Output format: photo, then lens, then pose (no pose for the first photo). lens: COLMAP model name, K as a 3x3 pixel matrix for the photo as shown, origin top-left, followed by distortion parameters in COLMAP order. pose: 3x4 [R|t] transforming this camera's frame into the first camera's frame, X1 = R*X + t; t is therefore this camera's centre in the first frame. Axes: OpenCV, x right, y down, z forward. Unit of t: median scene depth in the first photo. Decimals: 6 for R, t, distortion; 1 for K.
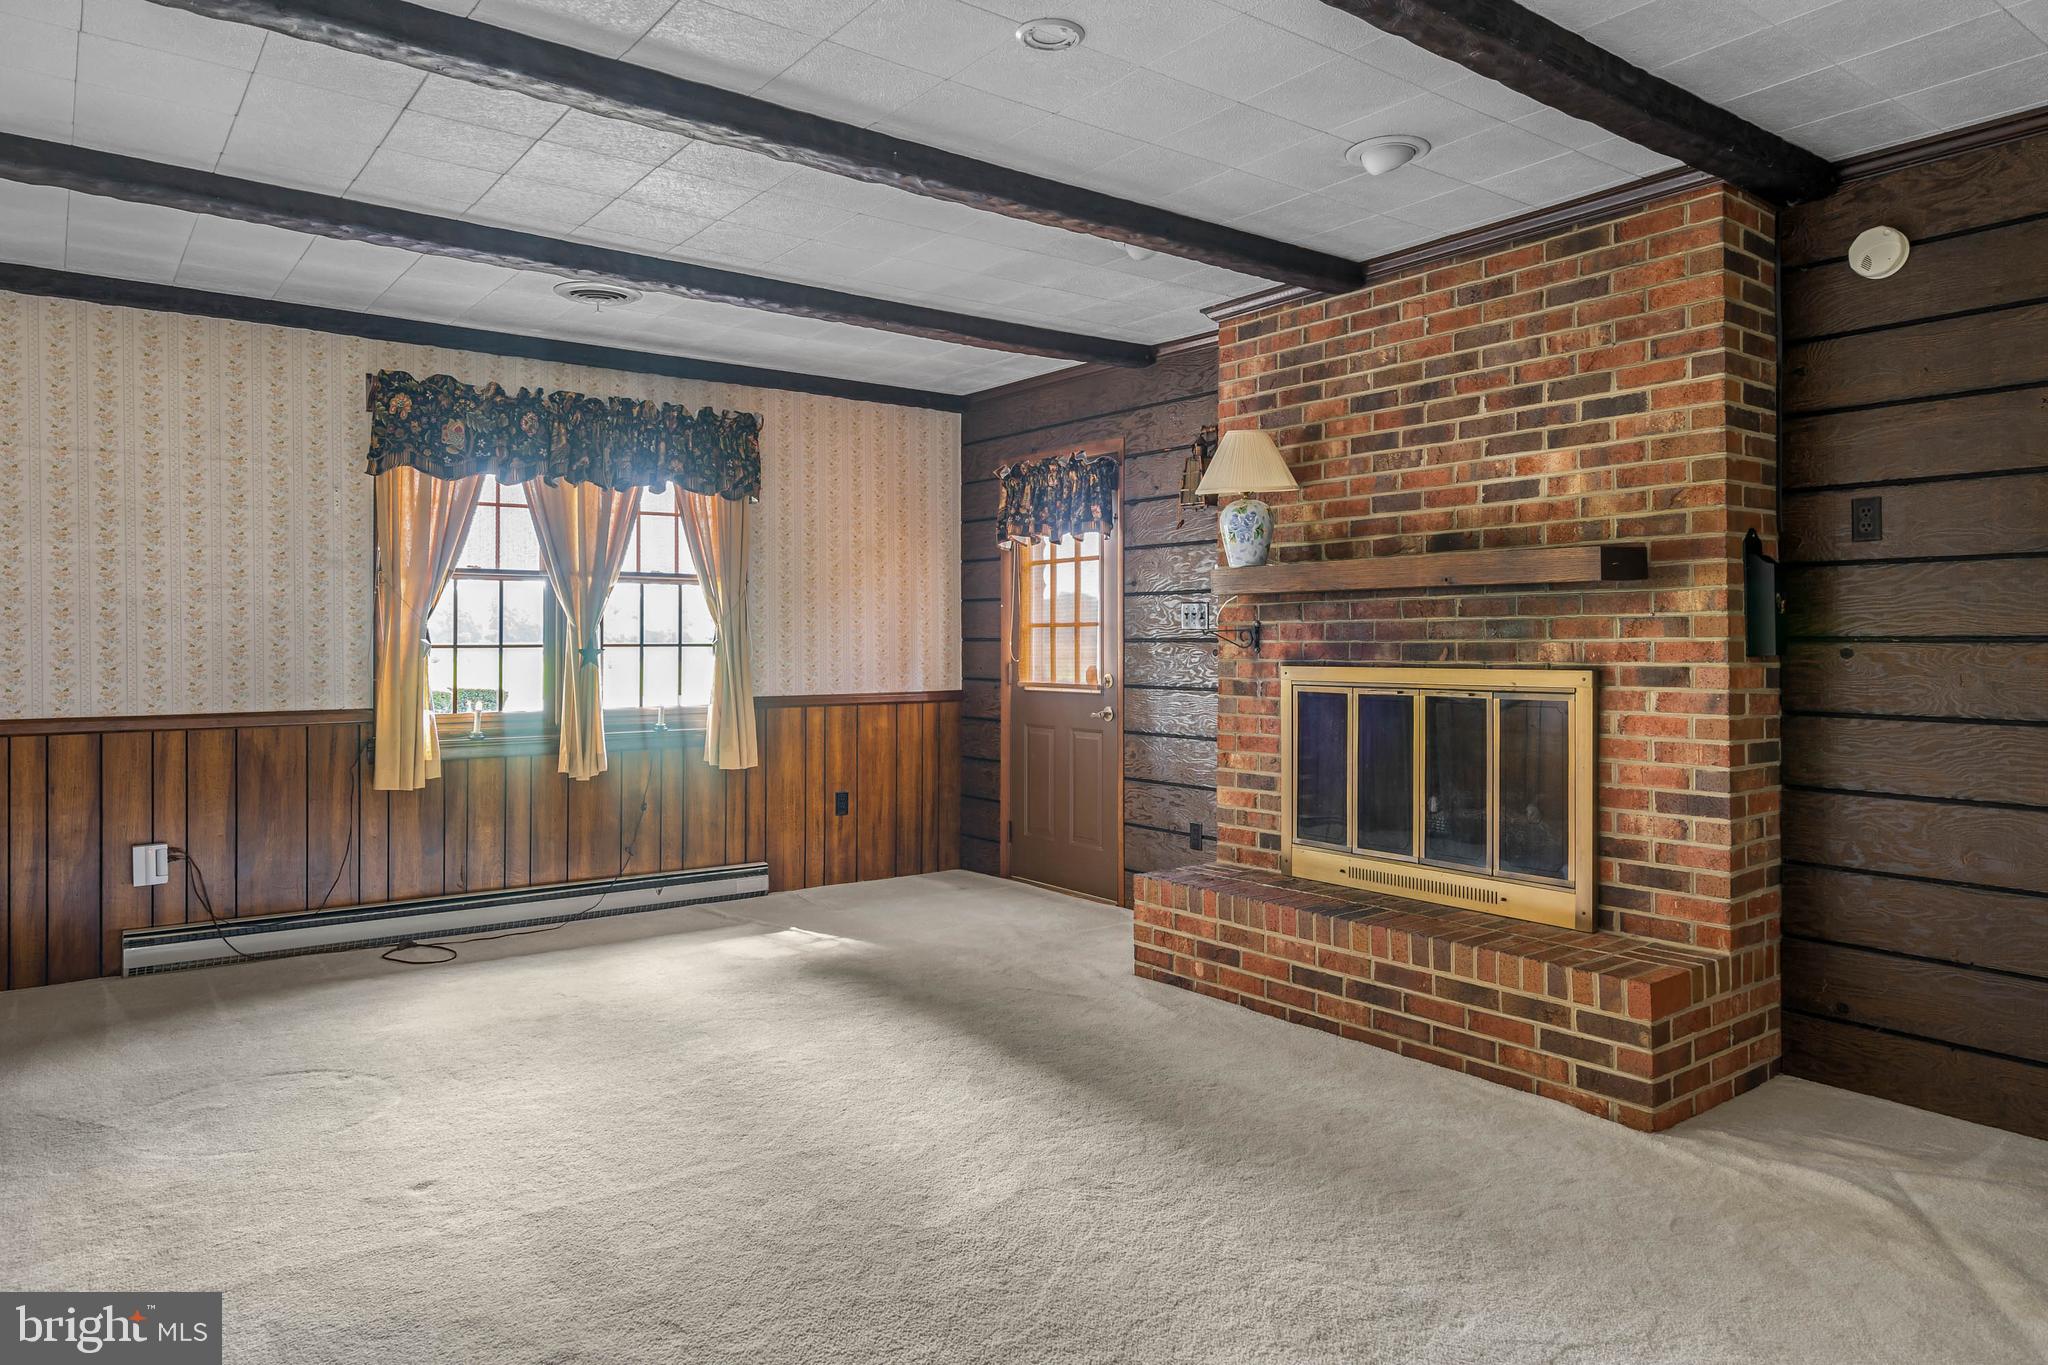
lens RADIAL K [[1302.6, 0, 1029.3], [0, 1302.6, 647.2], [0, 0, 1]] dist [0.006621, -0.001261]
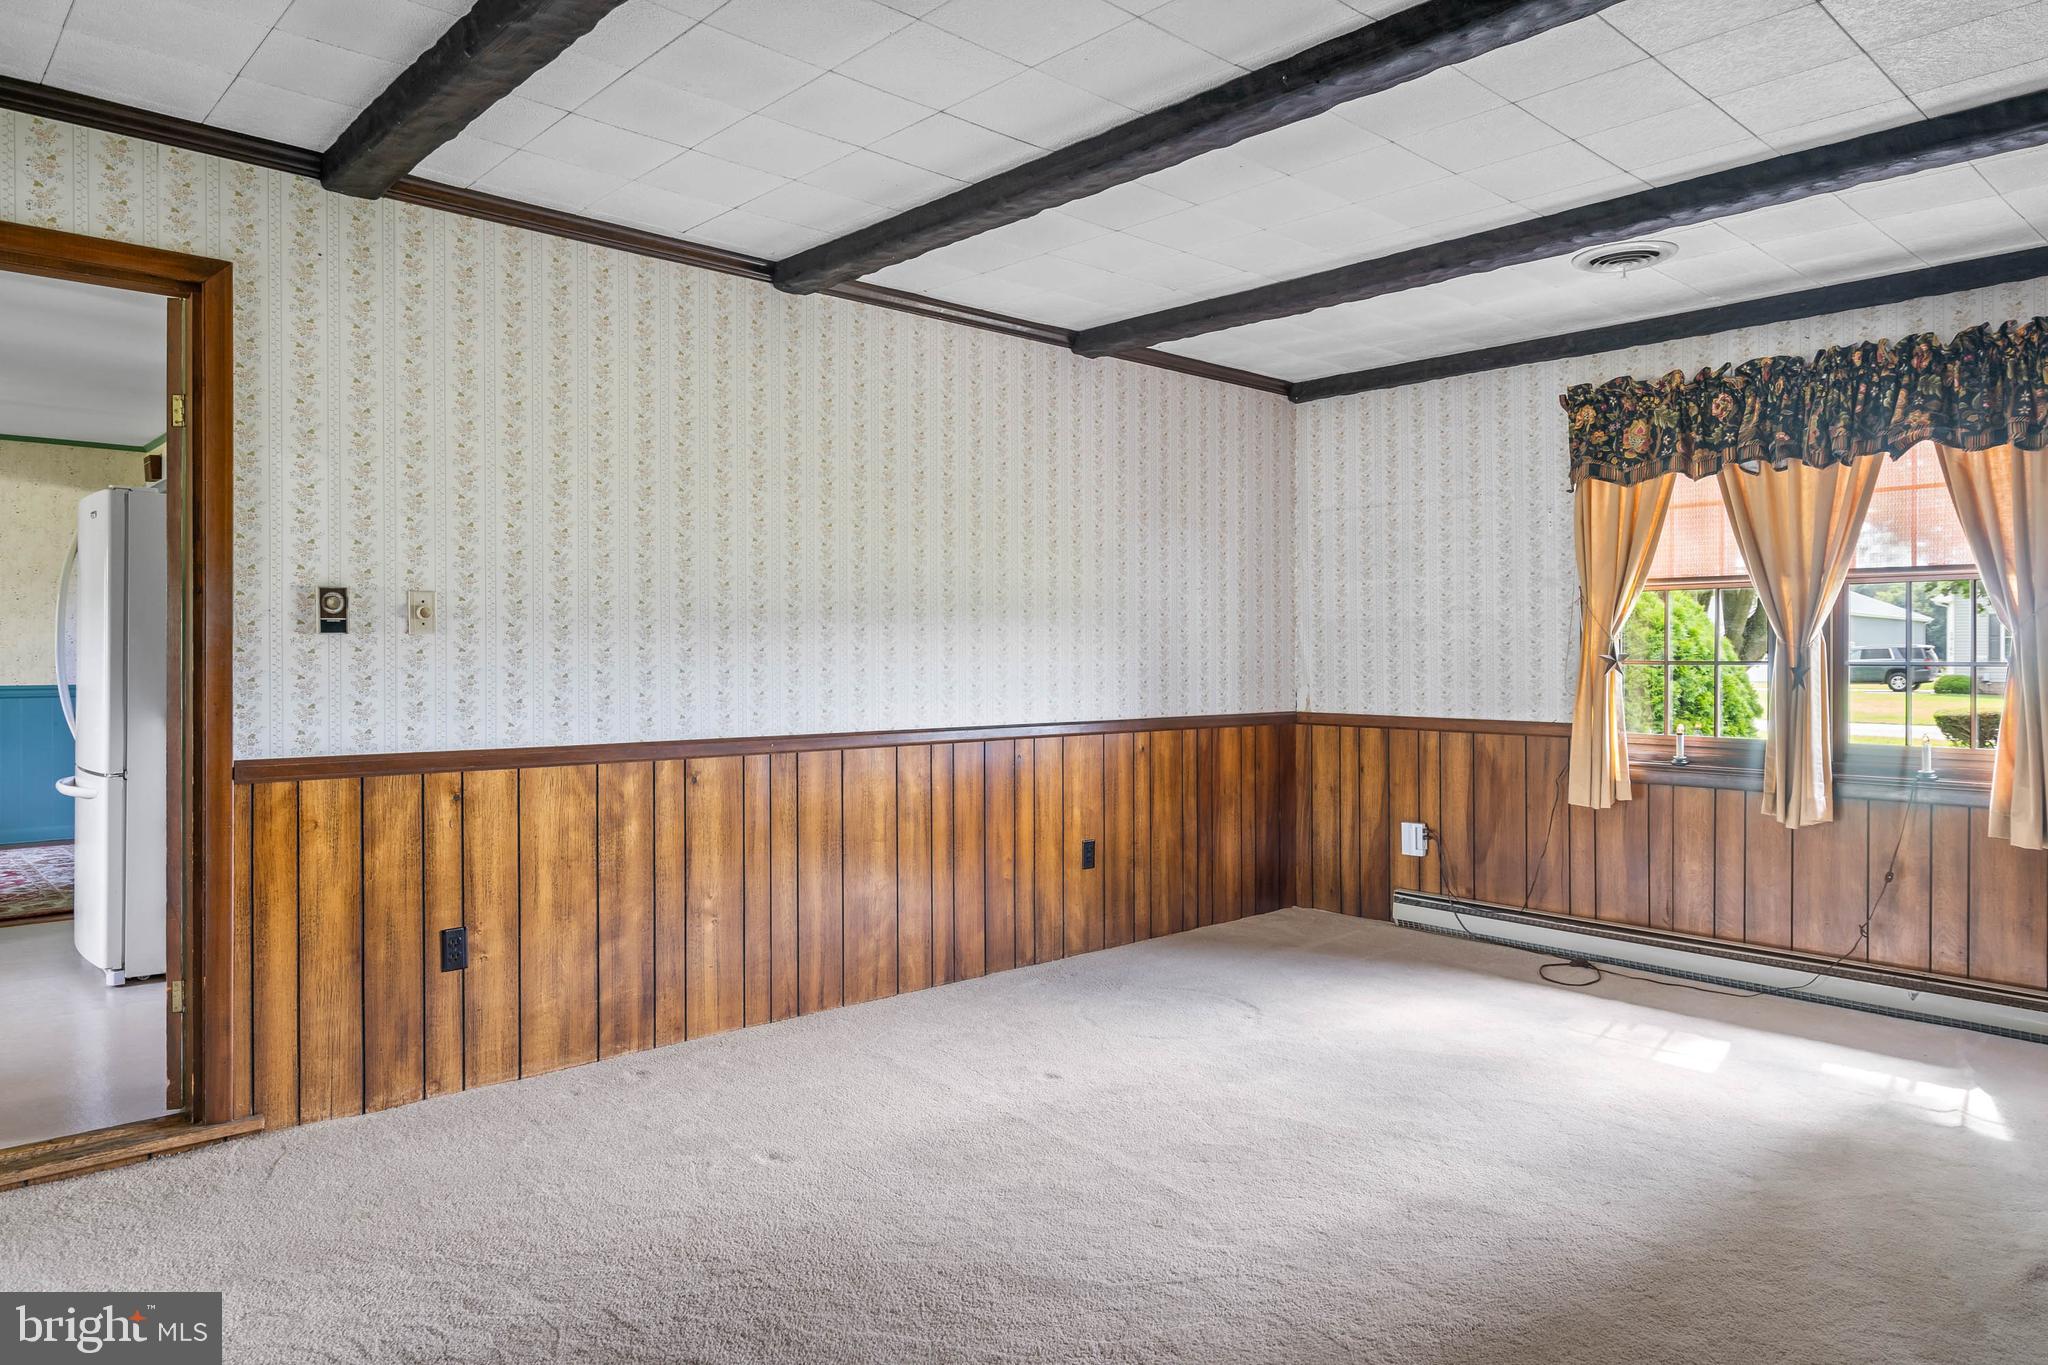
lens RADIAL K [[1302.6, 0, 1024.6], [0, 1302.6, 670.9], [0, 0, 1]] dist [0.006621, -0.001261]
pose [[0.088399, 0.015546, -0.995964, 0.476979], [-0.007564, 0.999860, 0.014936, -0.005555], [0.996056, 0.006214, 0.088504, 0.499707]]
